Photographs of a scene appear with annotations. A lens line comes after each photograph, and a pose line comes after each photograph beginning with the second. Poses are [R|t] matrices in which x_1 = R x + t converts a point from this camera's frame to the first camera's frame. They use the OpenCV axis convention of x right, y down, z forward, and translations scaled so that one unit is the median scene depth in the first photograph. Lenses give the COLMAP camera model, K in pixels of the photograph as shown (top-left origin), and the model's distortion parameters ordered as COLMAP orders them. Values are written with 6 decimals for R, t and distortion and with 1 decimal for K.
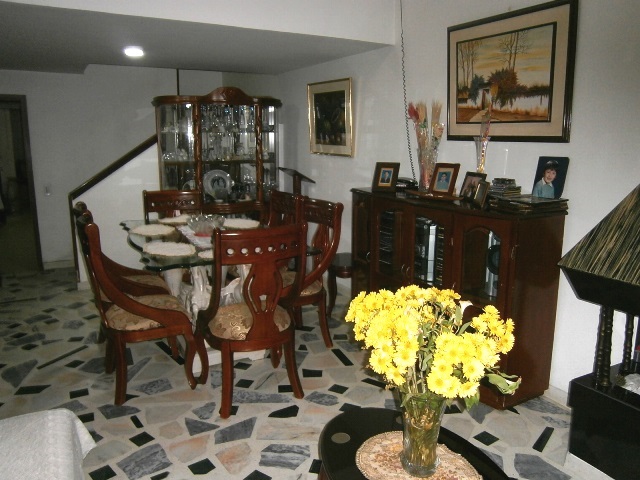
lens RADIAL K [[510.0, 0, 321.0], [0, 510.0, 237.7], [0, 0, 1]] dist [-0.015255, 0.000697]
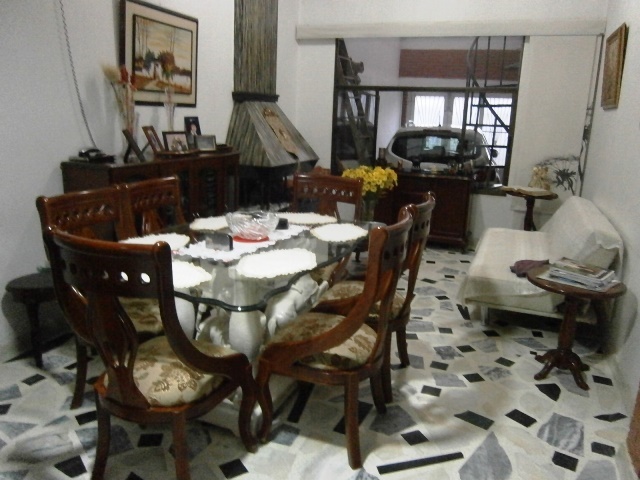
lens RADIAL K [[510.0, 0, 321.4], [0, 510.0, 239.5], [0, 0, 1]] dist [-0.015255, 0.000697]
pose [[-0.646611, -0.202985, 0.735317, -0.949409], [0.115389, 0.926826, 0.357321, -0.293113], [-0.754042, 0.315895, -0.575874, 1.561055]]
